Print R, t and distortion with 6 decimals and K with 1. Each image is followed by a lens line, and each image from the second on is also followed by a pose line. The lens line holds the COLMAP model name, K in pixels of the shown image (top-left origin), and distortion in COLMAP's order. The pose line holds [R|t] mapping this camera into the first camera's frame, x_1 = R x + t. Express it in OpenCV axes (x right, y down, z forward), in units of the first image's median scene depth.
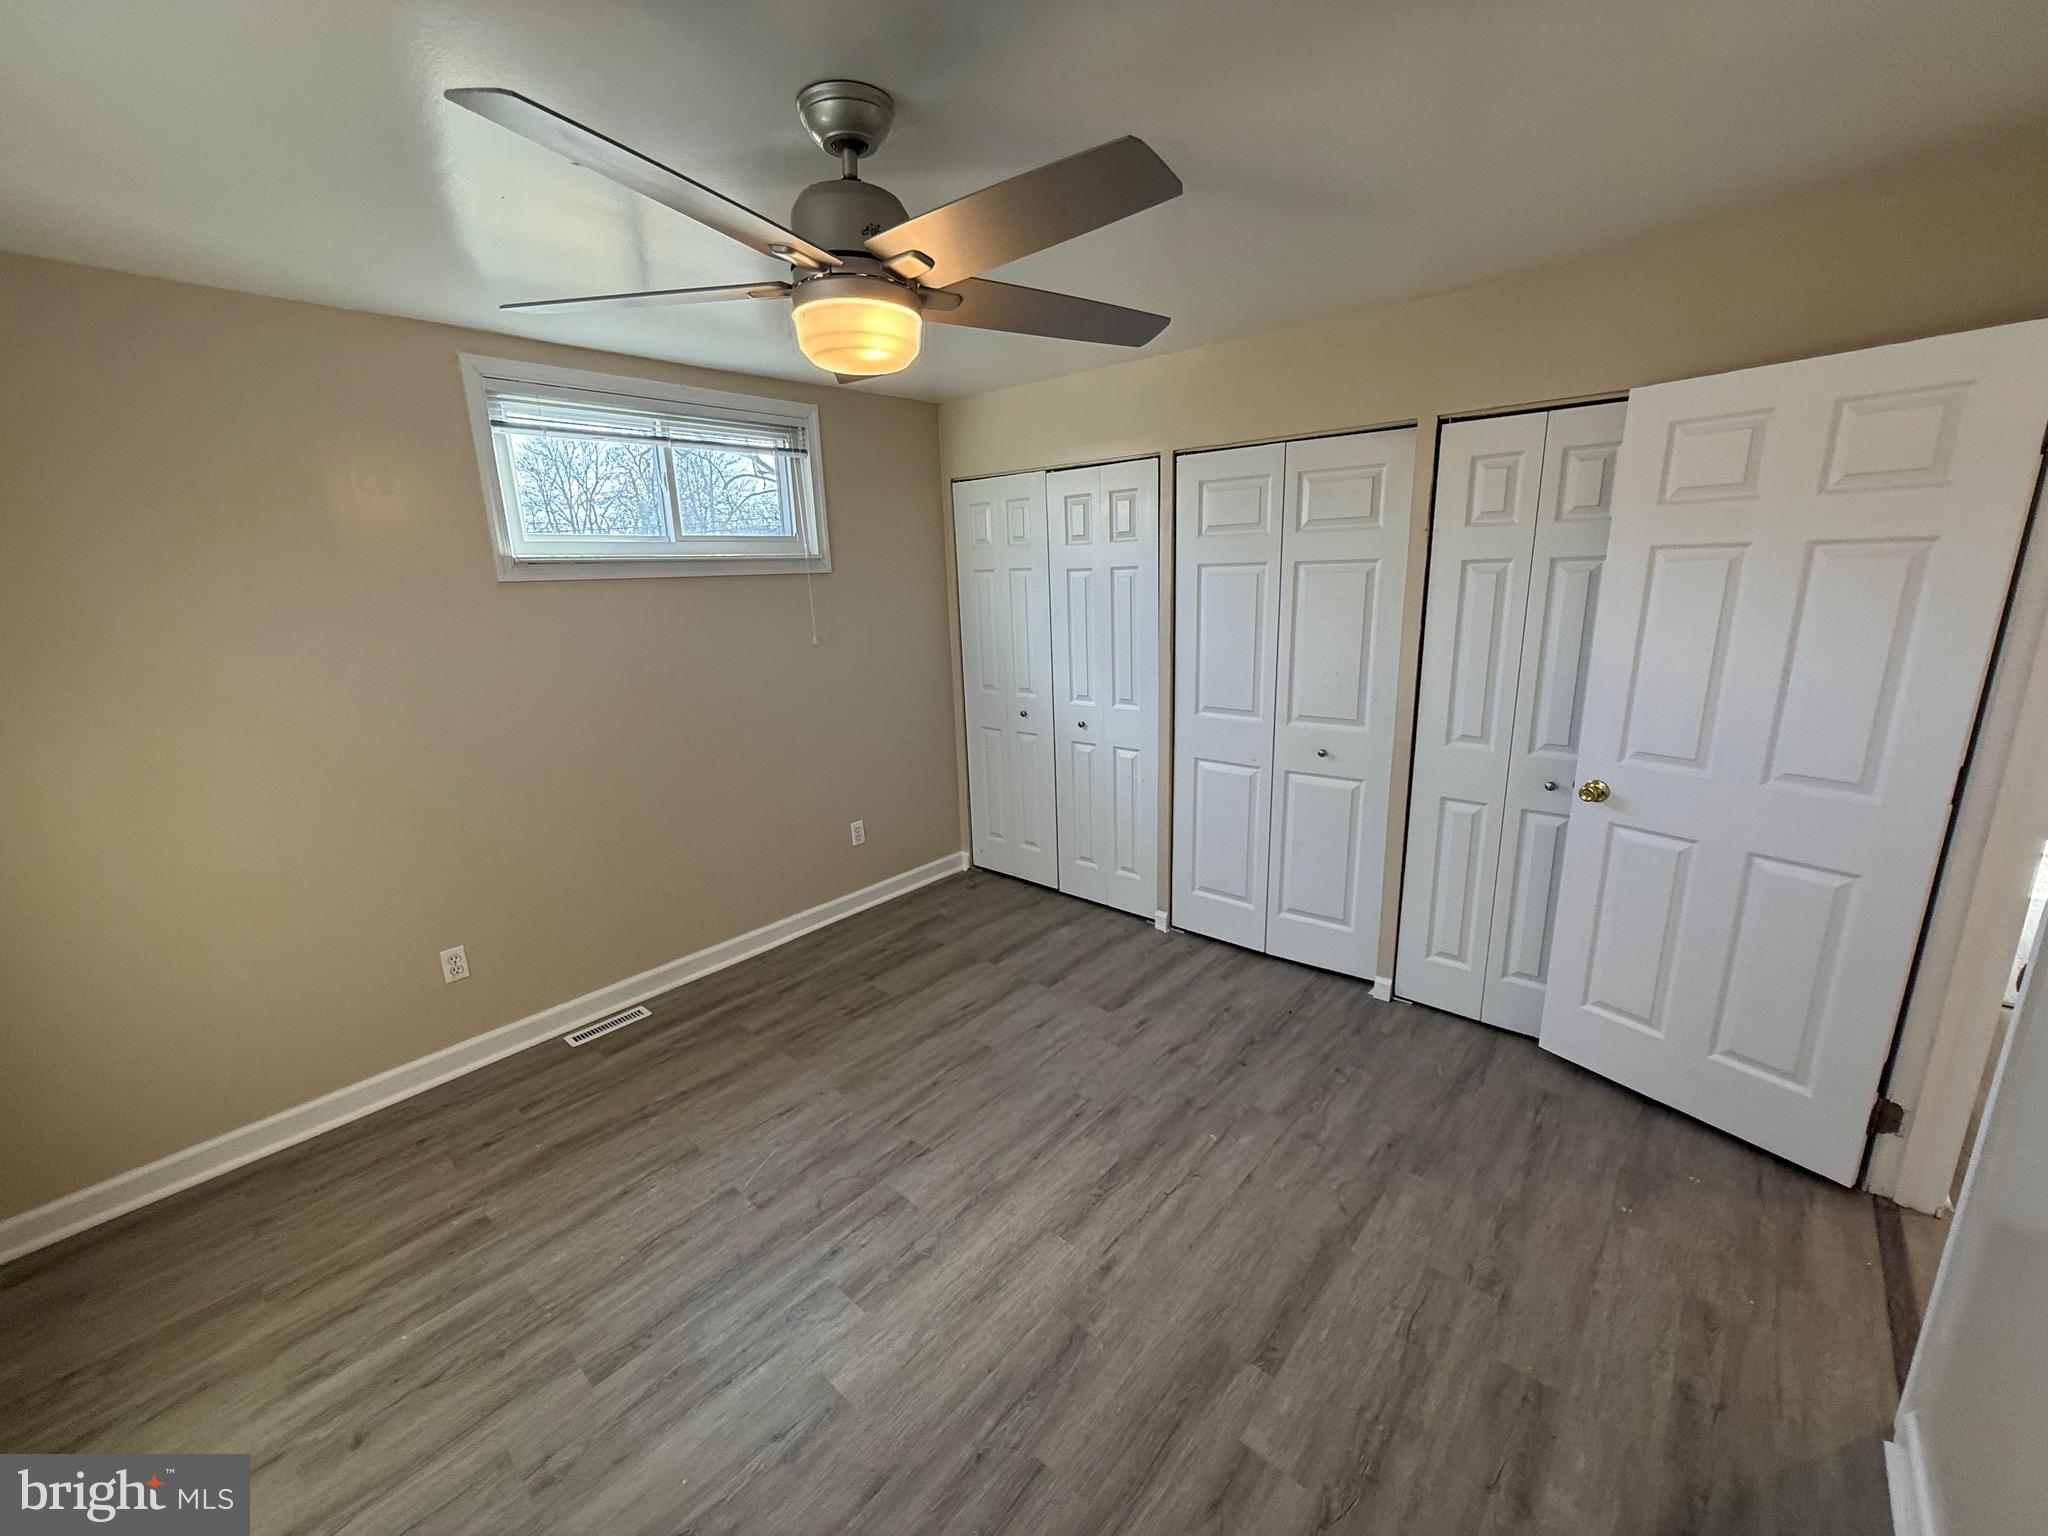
lens RADIAL K [[814.0, 0, 1028.0], [0, 814.0, 769.2], [0, 0, 1]] dist [0.001598, -0.000188]
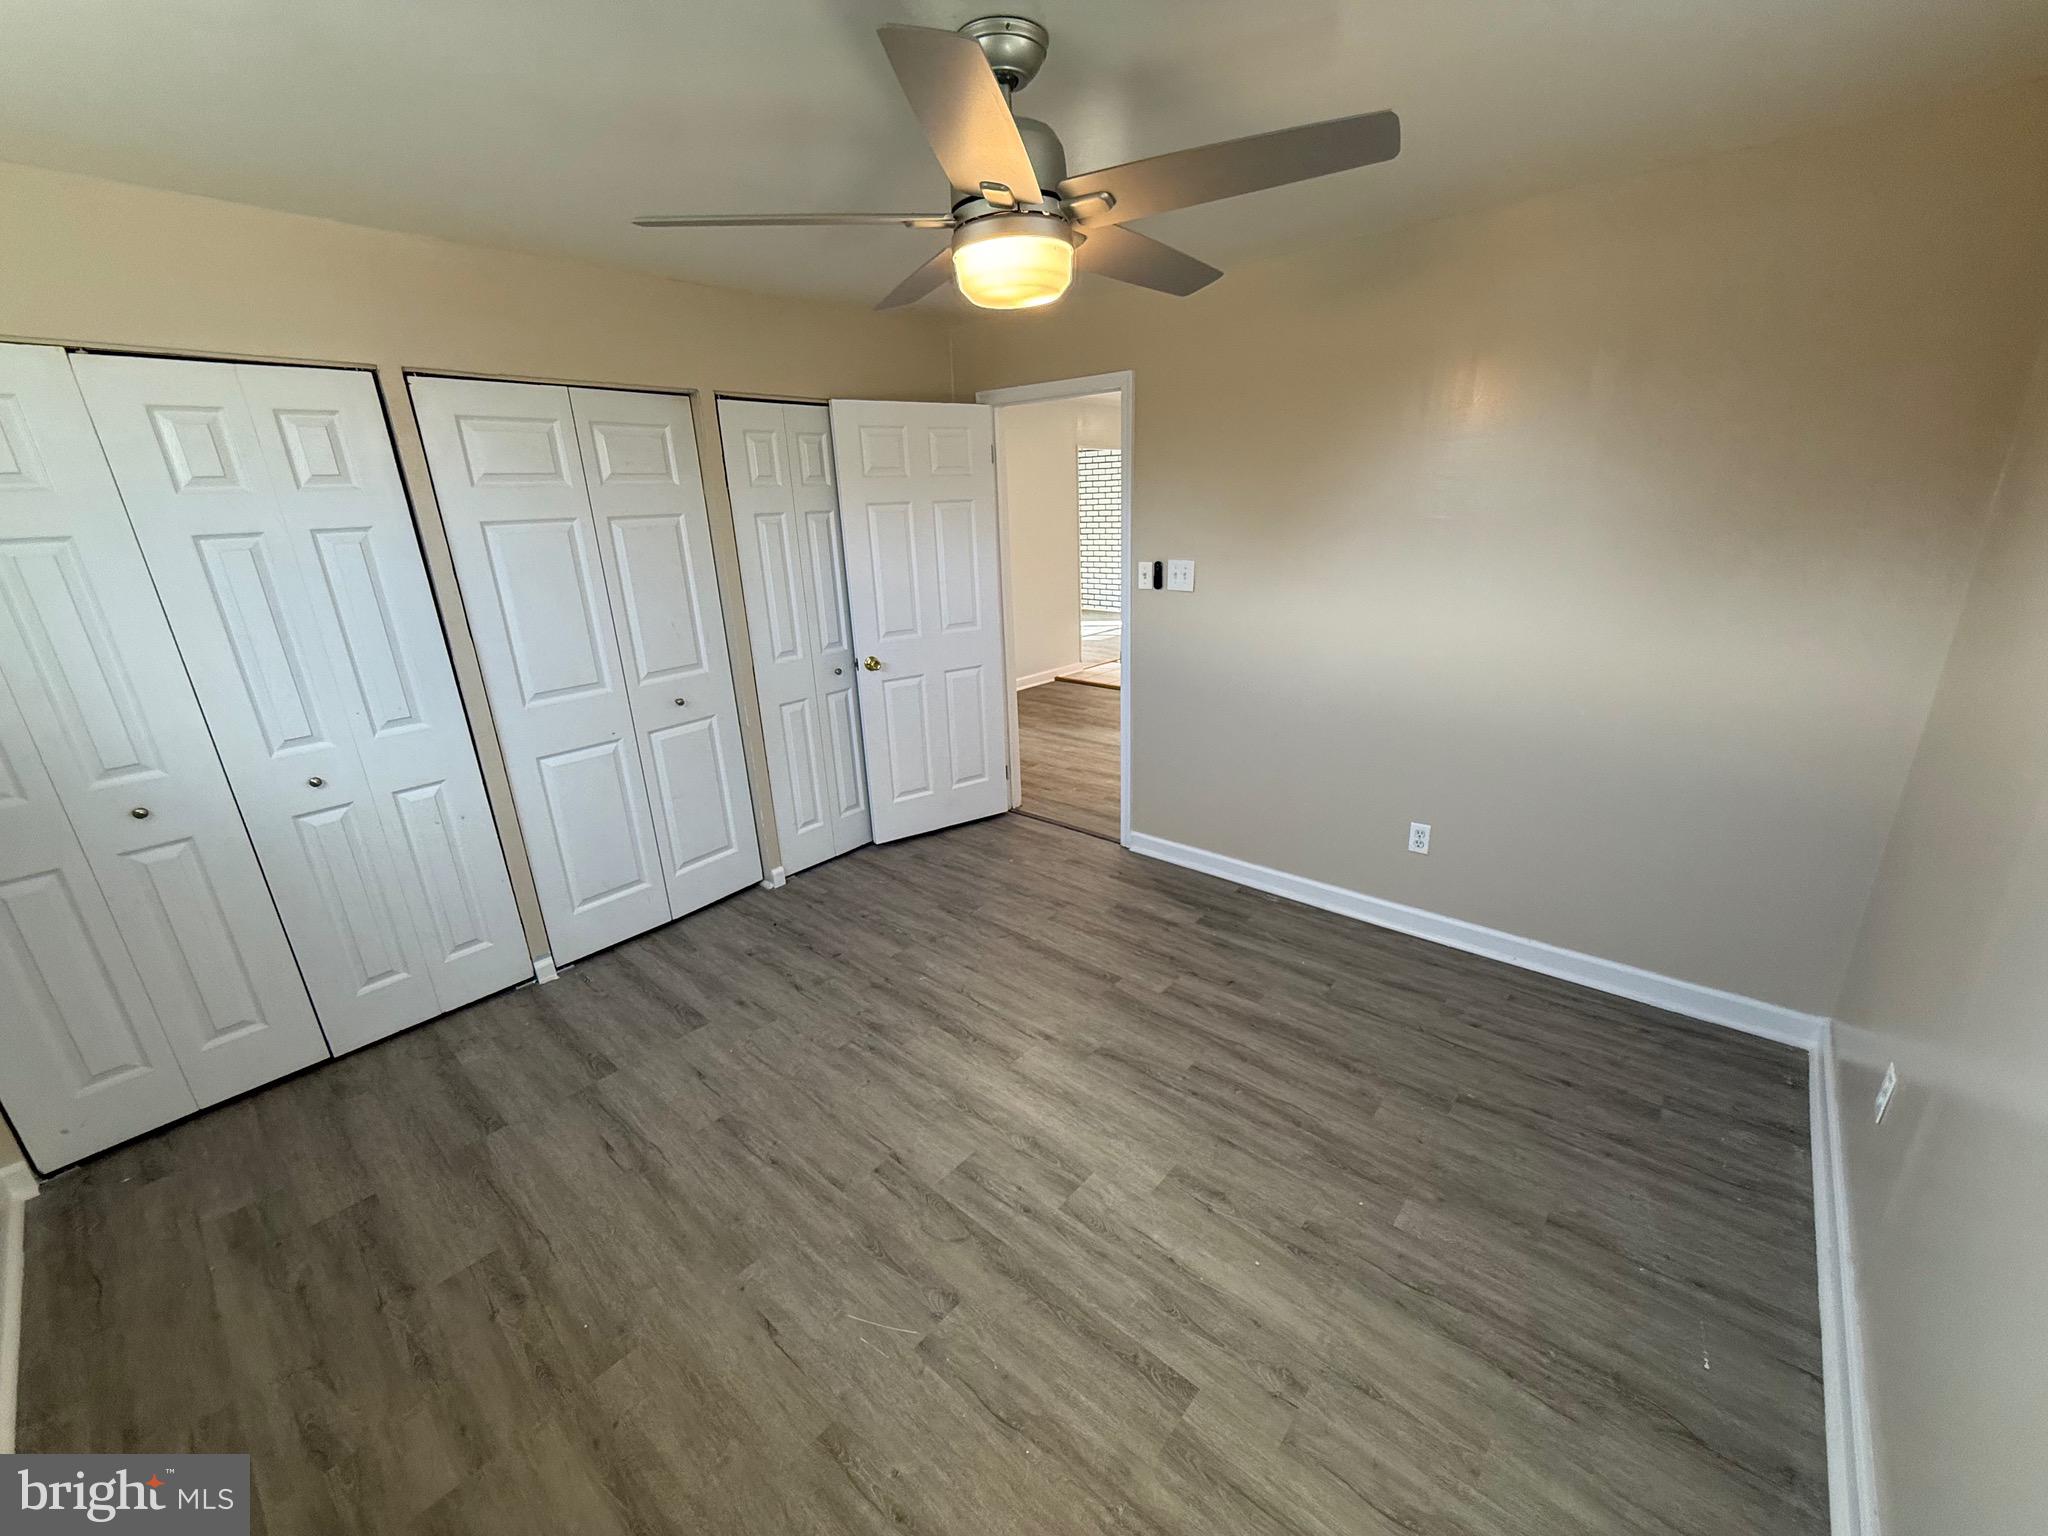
lens RADIAL K [[820.0, 0, 1025.4], [0, 820.0, 771.8], [0, 0, 1]] dist [0.001960, 0.000068]
pose [[-0.005295, -0.289659, 0.957115, -0.838025], [0.274429, 0.919960, 0.279933, -0.137434], [-0.961593, 0.264142, 0.074619, 0.641953]]
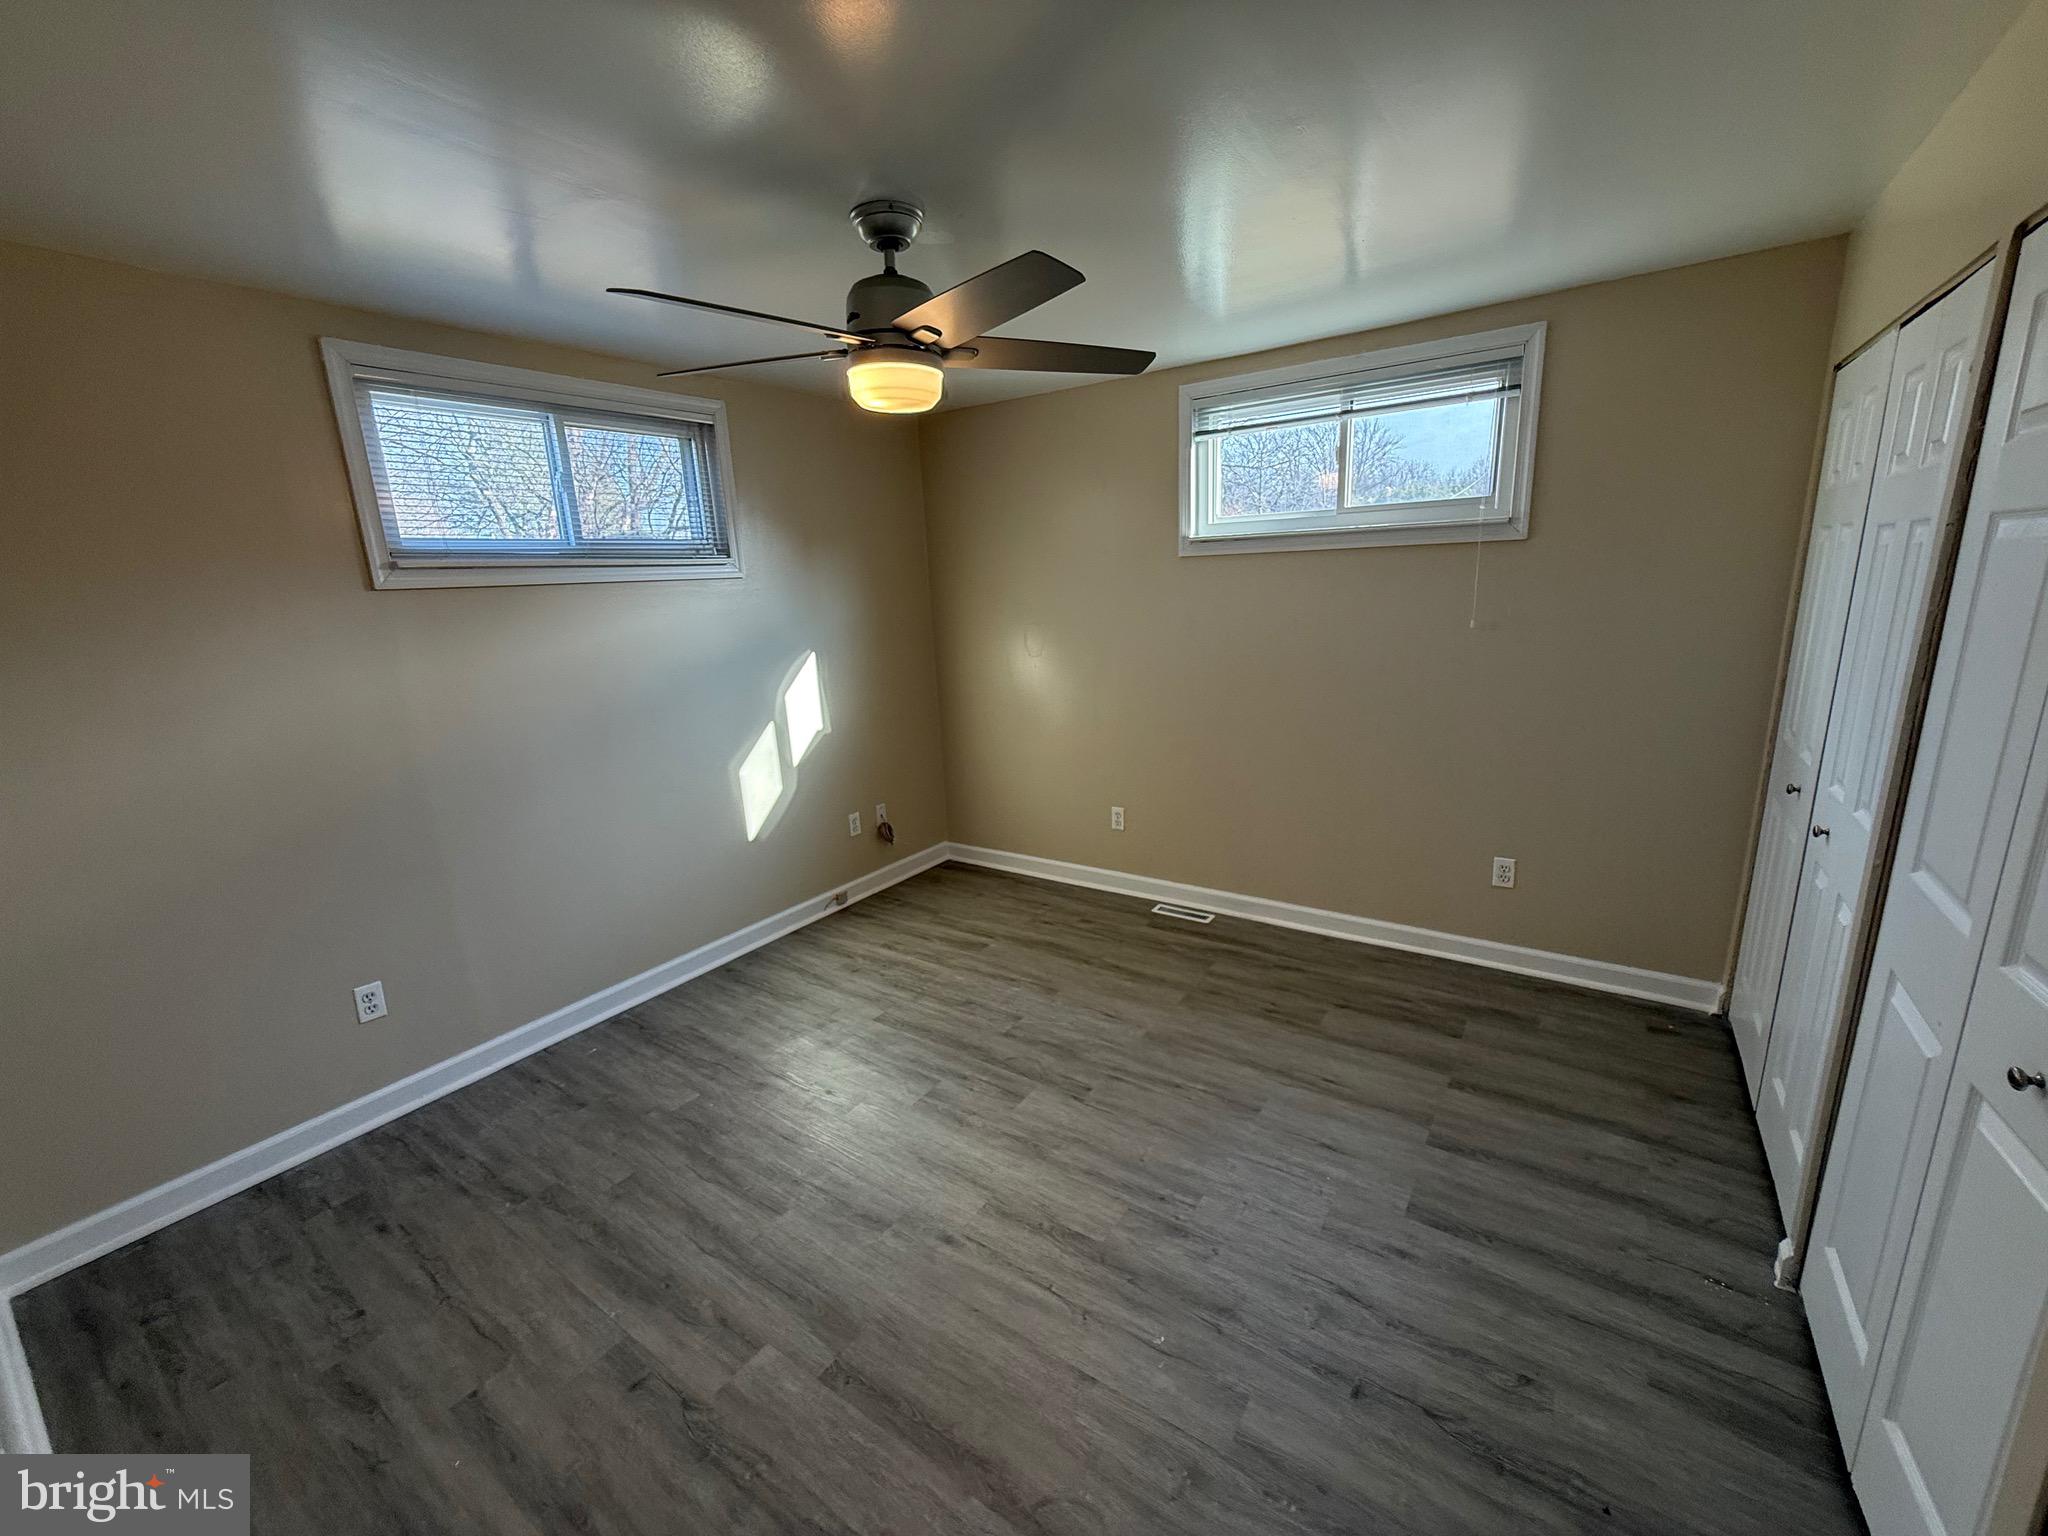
lens RADIAL K [[814.0, 0, 1028.0], [0, 814.0, 769.2], [0, 0, 1]] dist [0.001598, -0.000188]
pose [[0.121764, 0.257731, -0.958513, 0.744089], [-0.200155, 0.952236, 0.230617, -0.170716], [0.972168, 0.163770, 0.167535, 0.647741]]
